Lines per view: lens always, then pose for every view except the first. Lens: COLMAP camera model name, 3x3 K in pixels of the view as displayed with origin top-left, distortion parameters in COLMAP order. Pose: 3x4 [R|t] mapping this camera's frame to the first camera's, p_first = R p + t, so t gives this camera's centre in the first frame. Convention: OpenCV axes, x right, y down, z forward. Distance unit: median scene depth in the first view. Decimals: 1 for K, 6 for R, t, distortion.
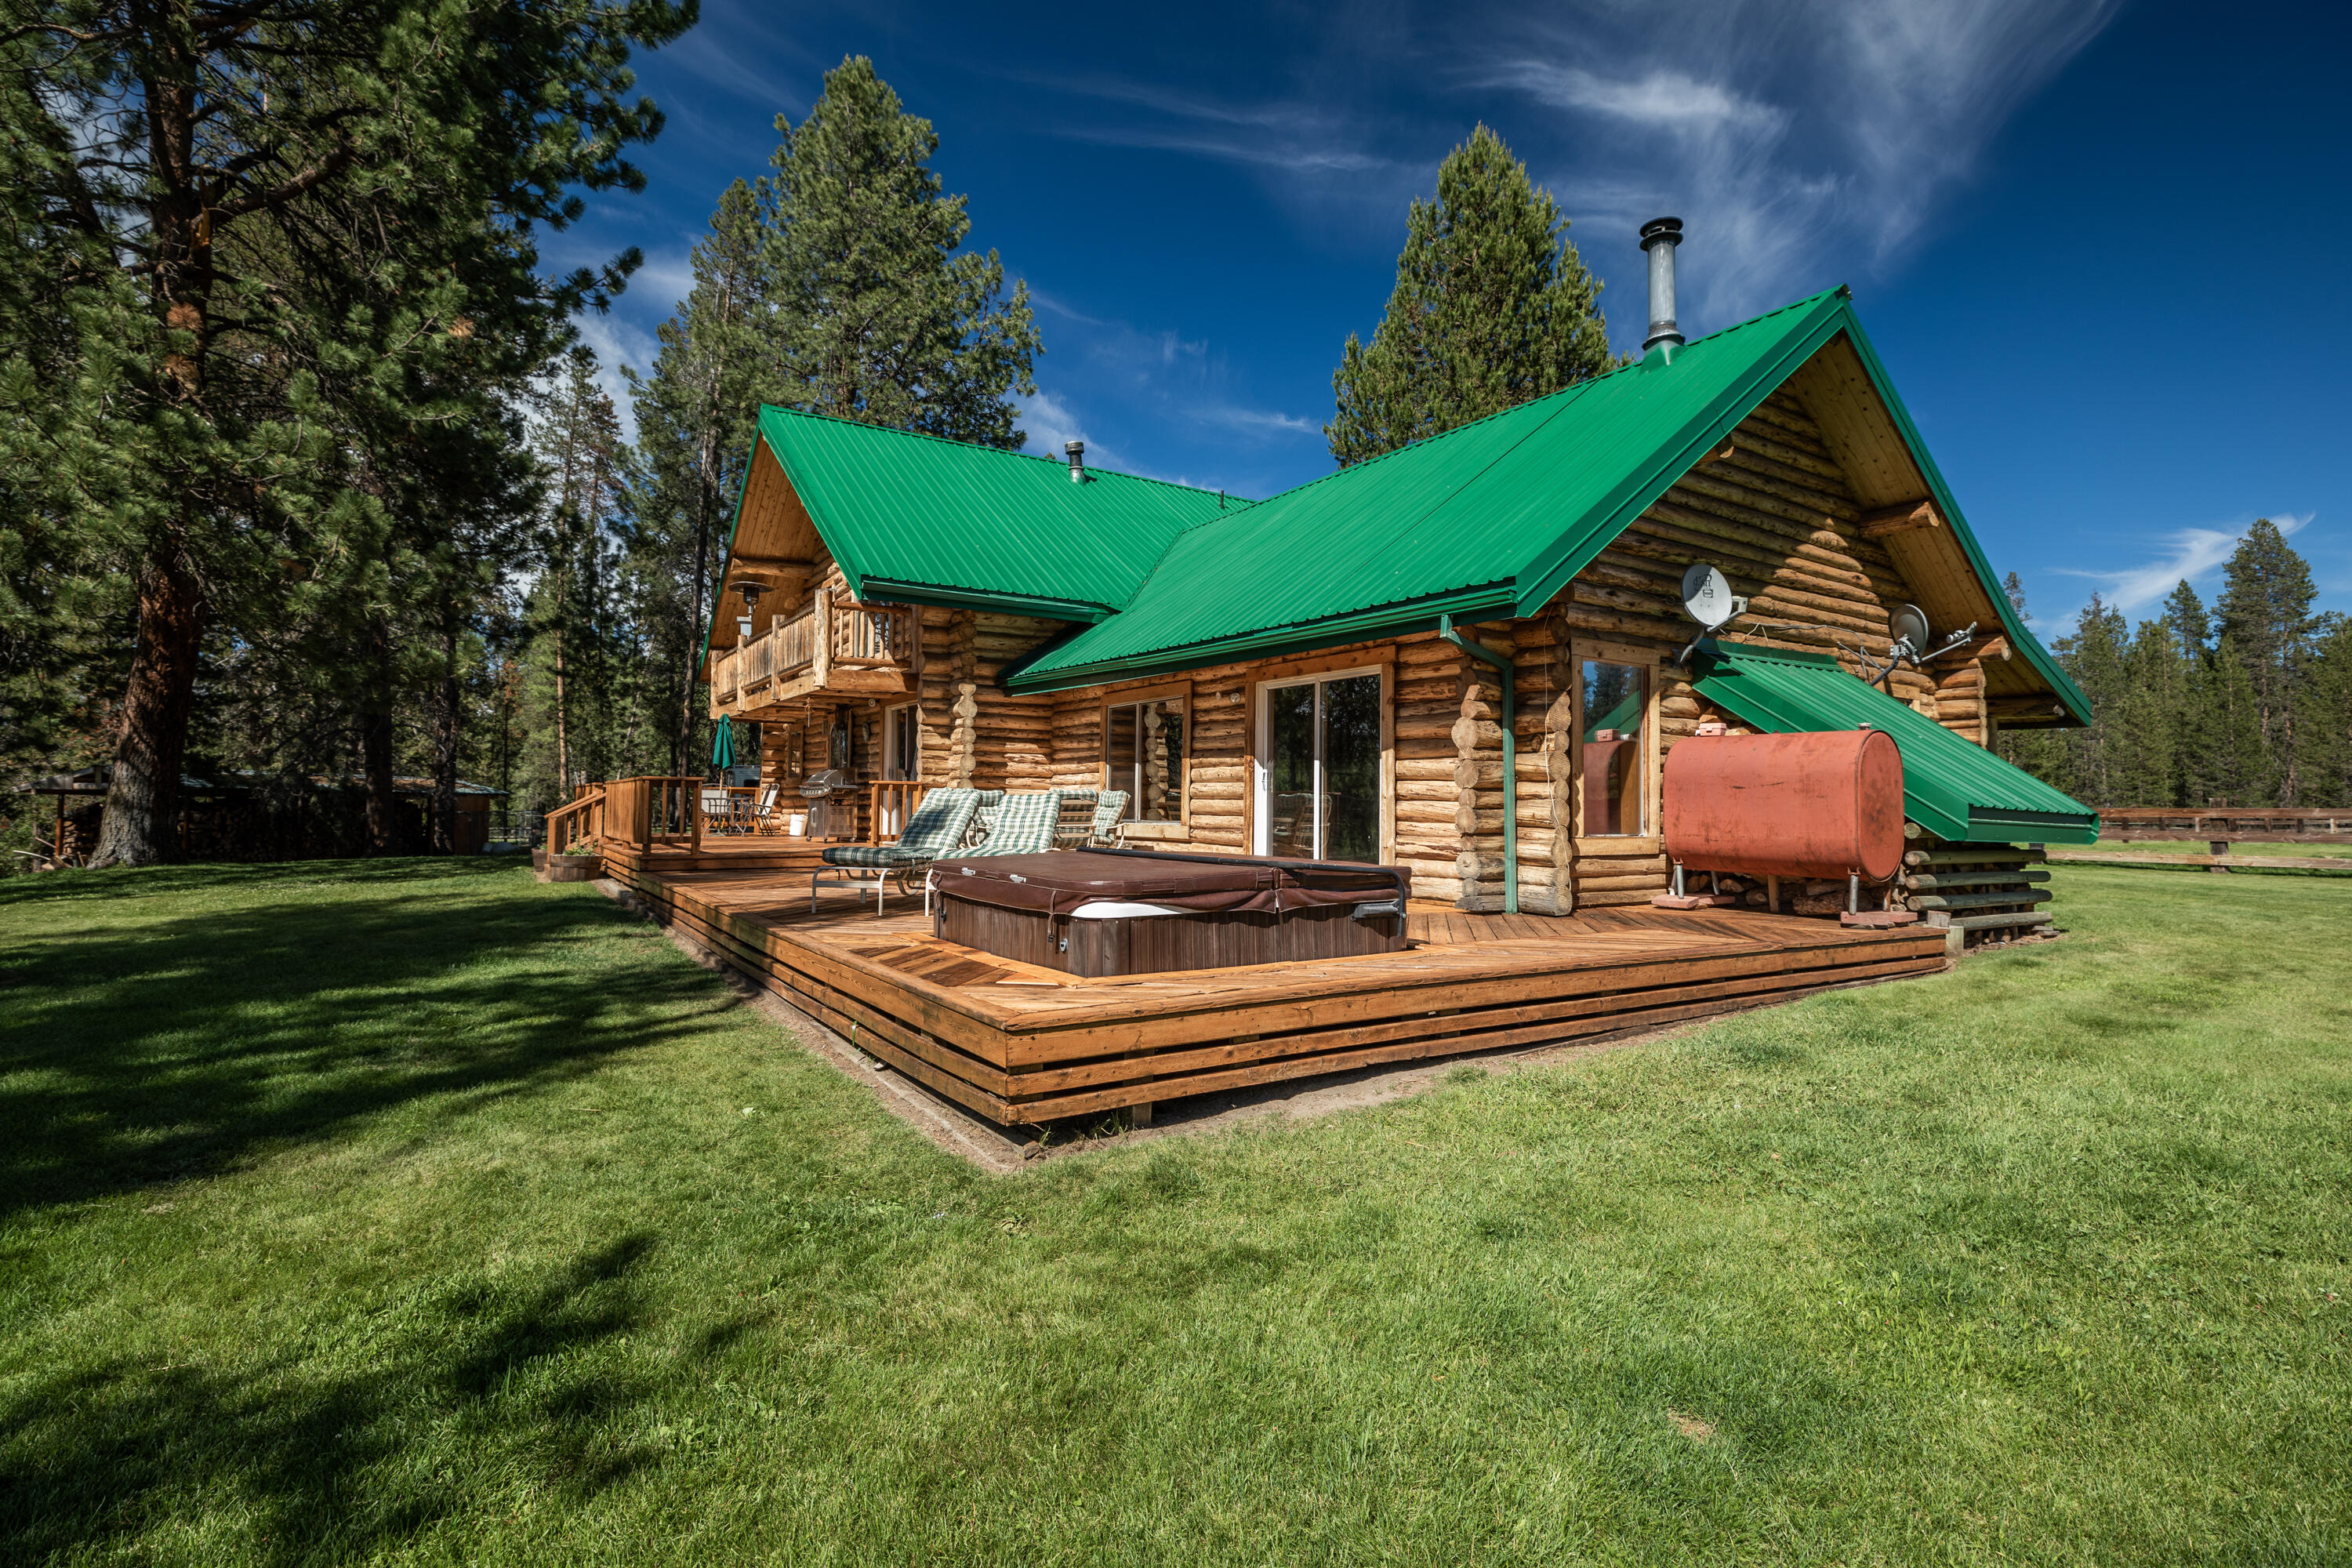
lens RADIAL K [[1113.1, 0, 1169.2], [0, 1113.1, 747.1], [0, 0, 1]] dist [0.001529, 0.000105]
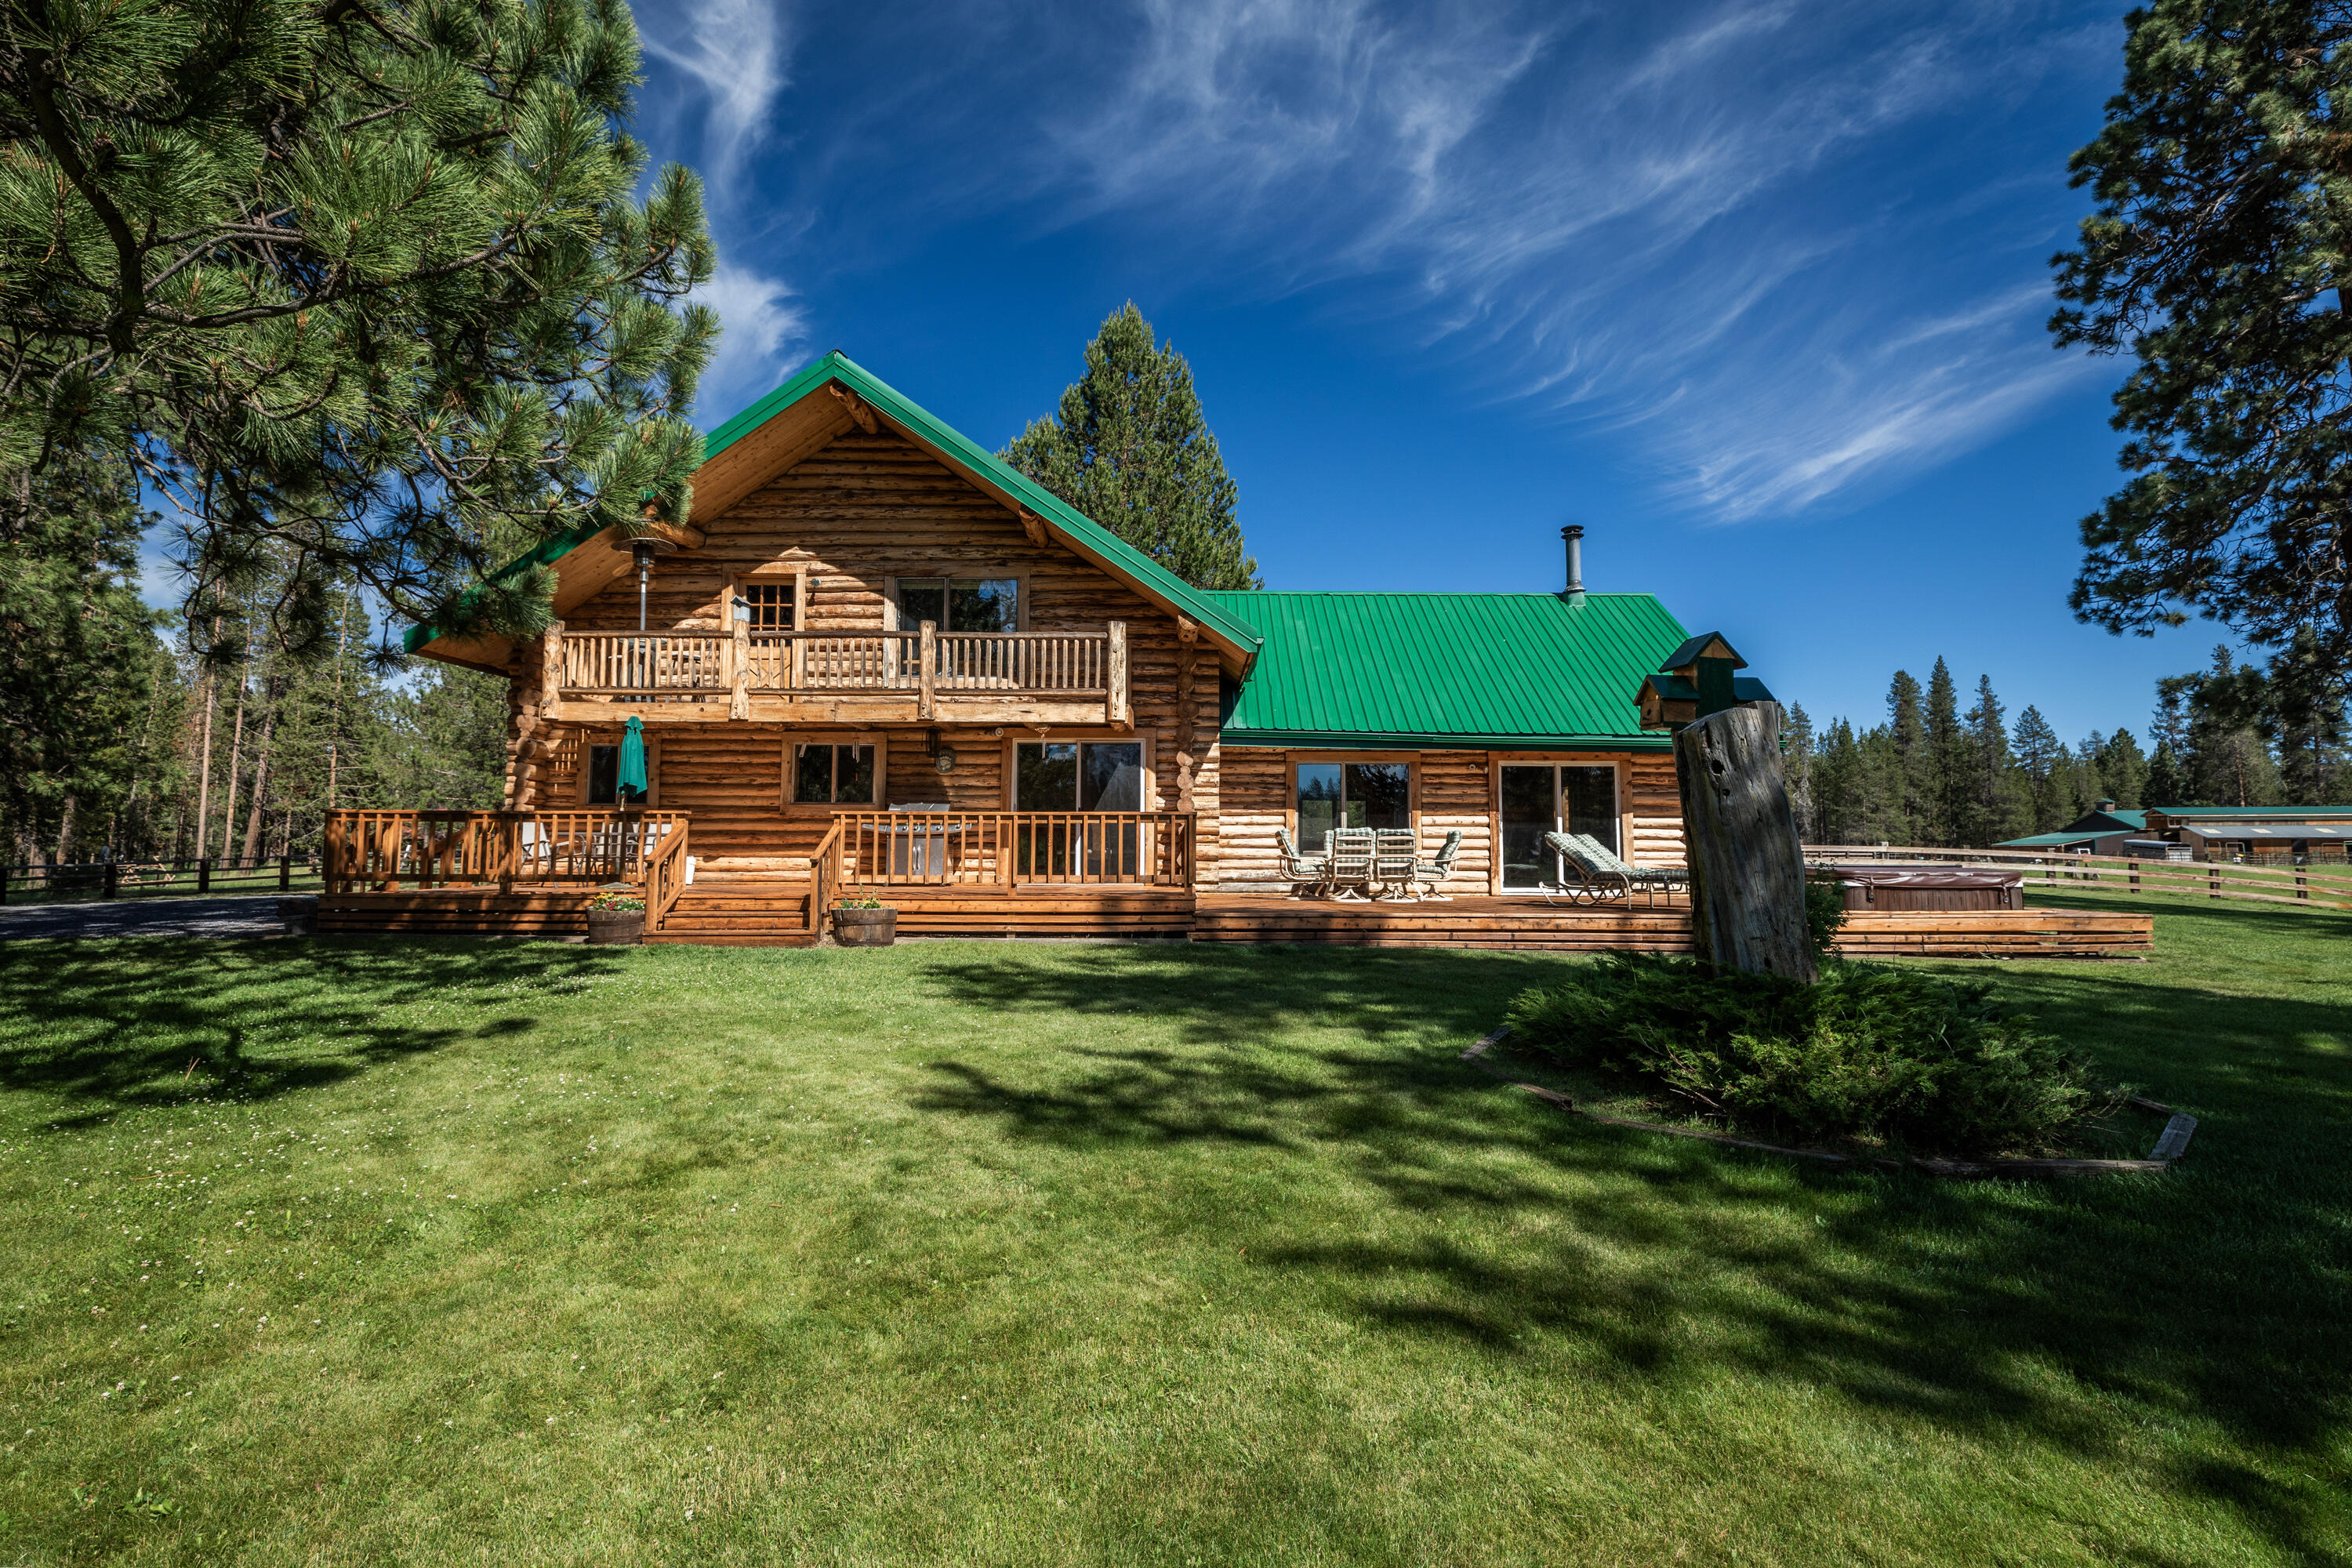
lens RADIAL K [[1113.3, 0, 1176.0], [0, 1113.3, 784.0], [0, 0, 1]] dist [0.016282, 0.000212]
pose [[0.543879, 0.043757, 0.838022, -1.357026], [-0.042810, 0.998786, -0.024368, 0.027429], [-0.838071, -0.022622, 0.545092, 0.516884]]
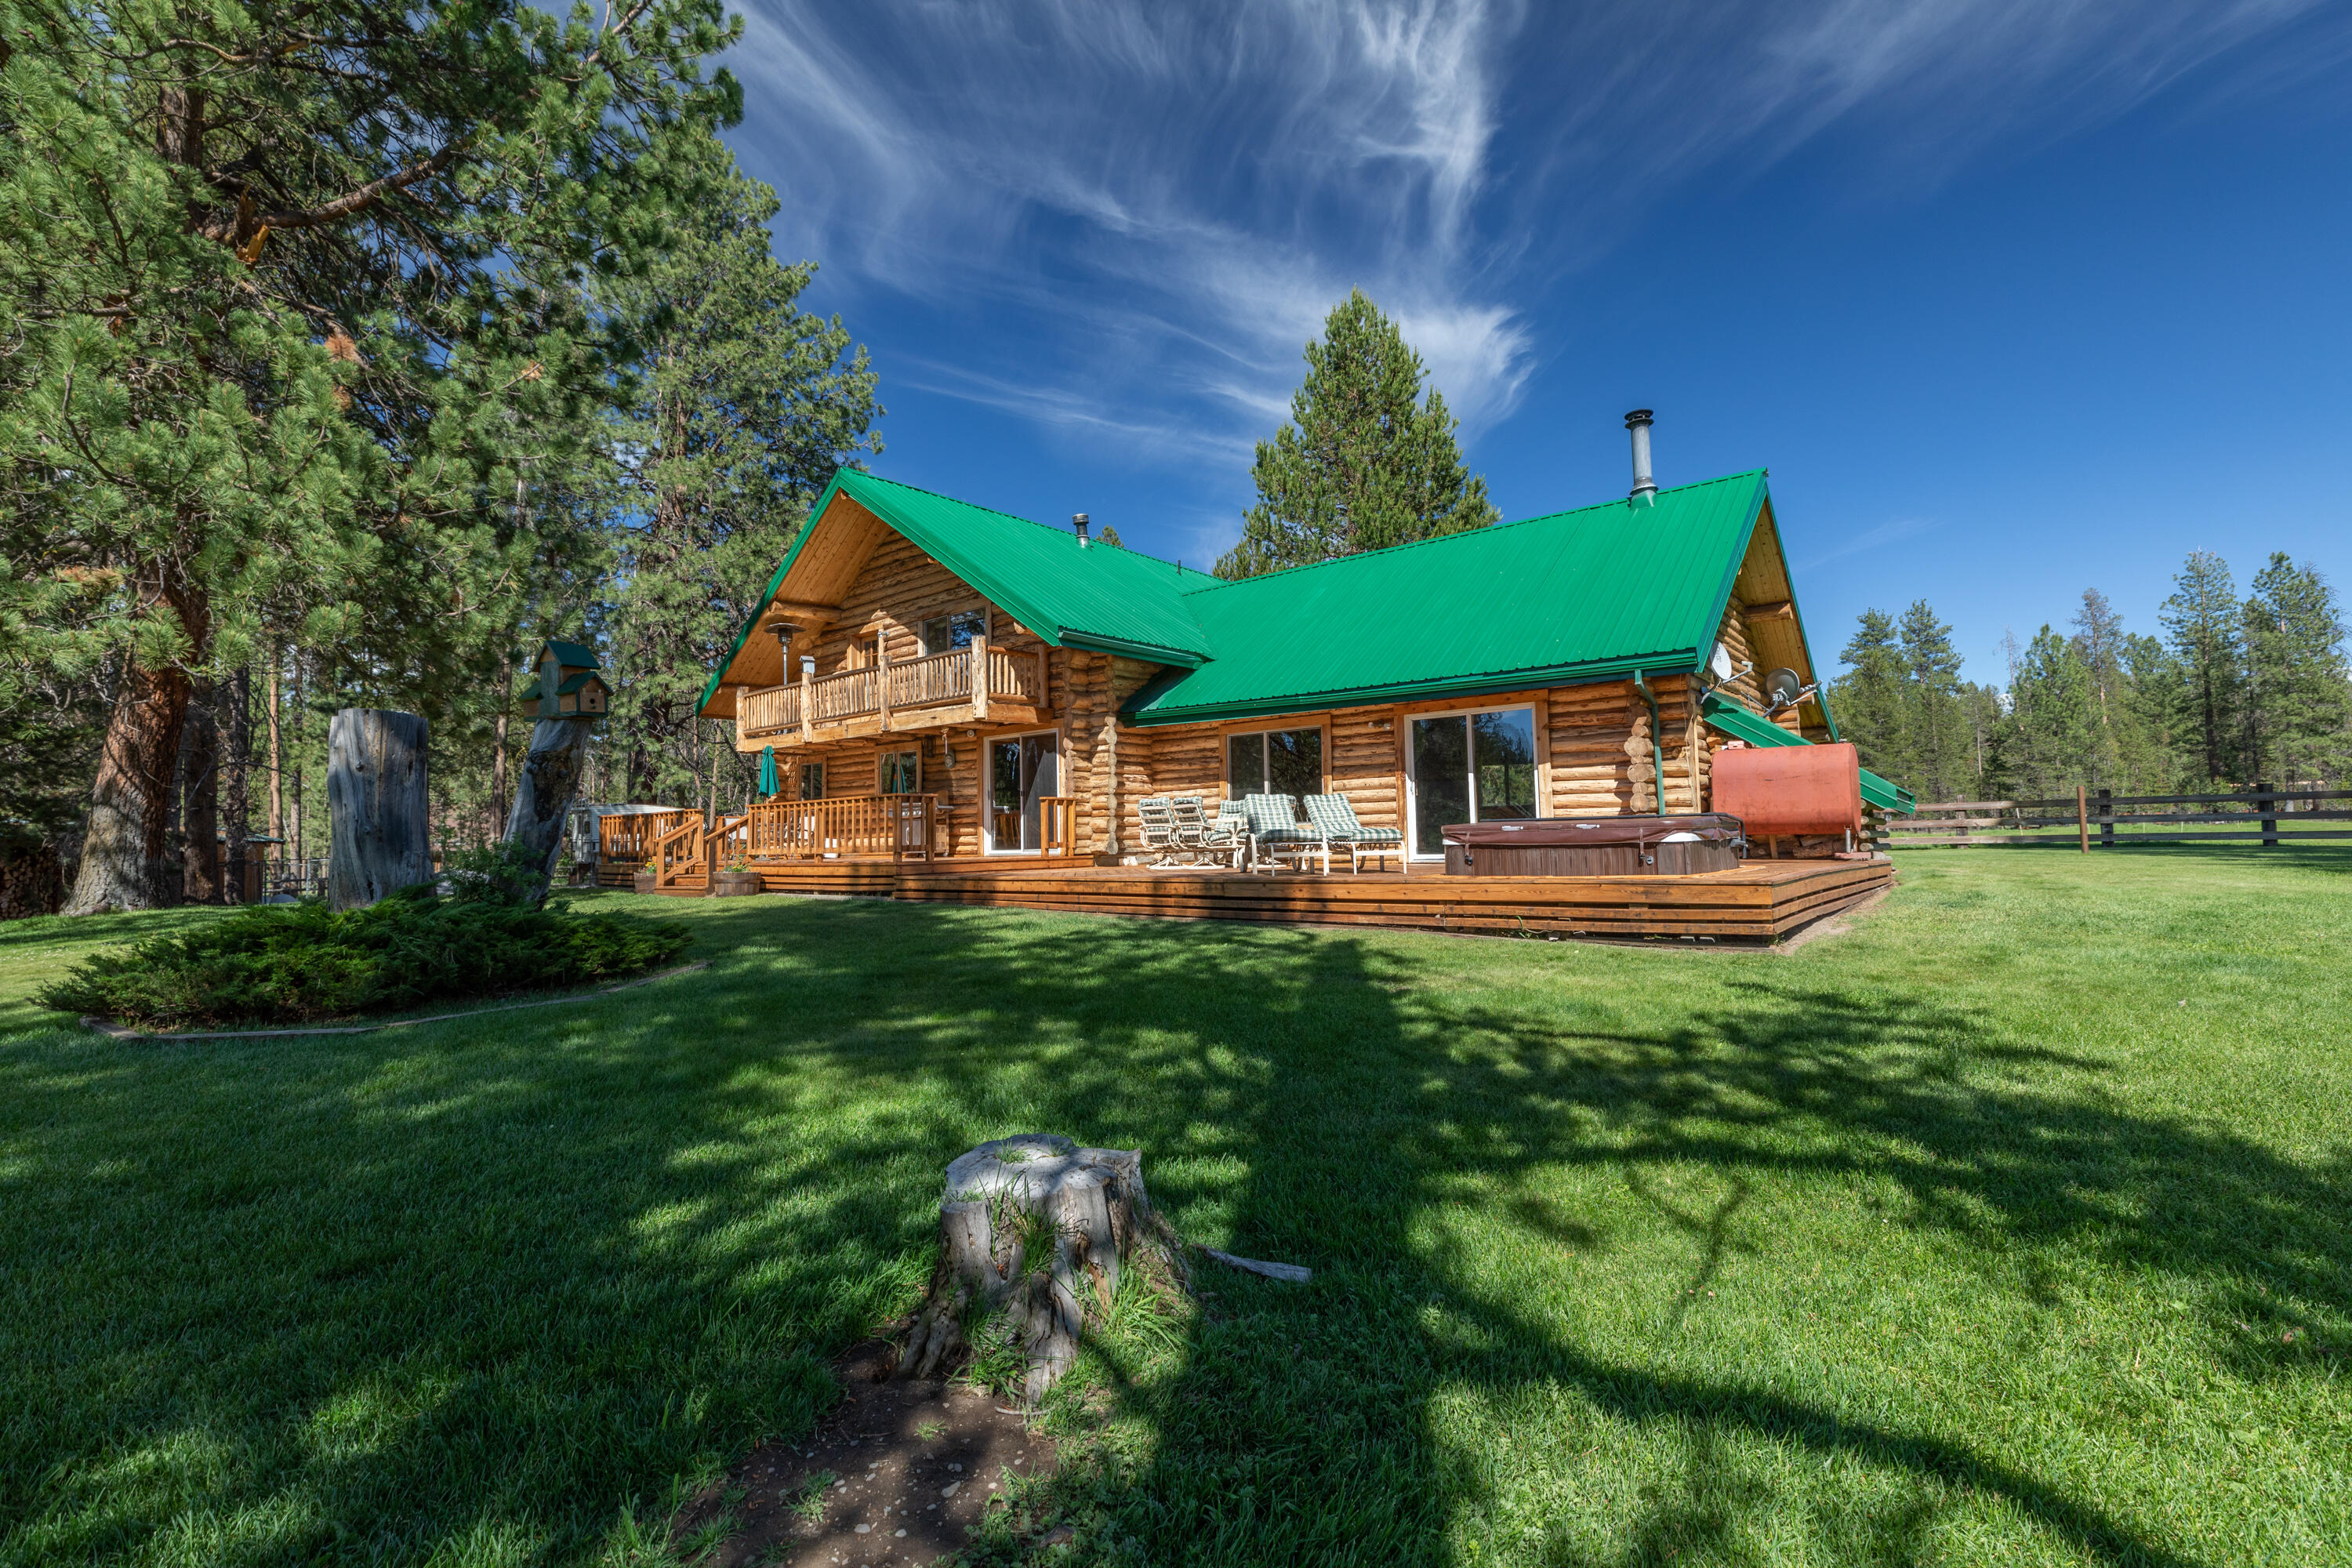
lens RADIAL K [[1057.2, 0, 1169.7], [0, 1057.2, 743.9], [0, 0, 1]] dist [-0.000267, 0.000232]
pose [[0.954742, -0.001810, 0.297430, -0.556777], [0.013927, 0.999157, -0.038625, 0.022284], [-0.297110, 0.041019, 0.953962, -0.144399]]
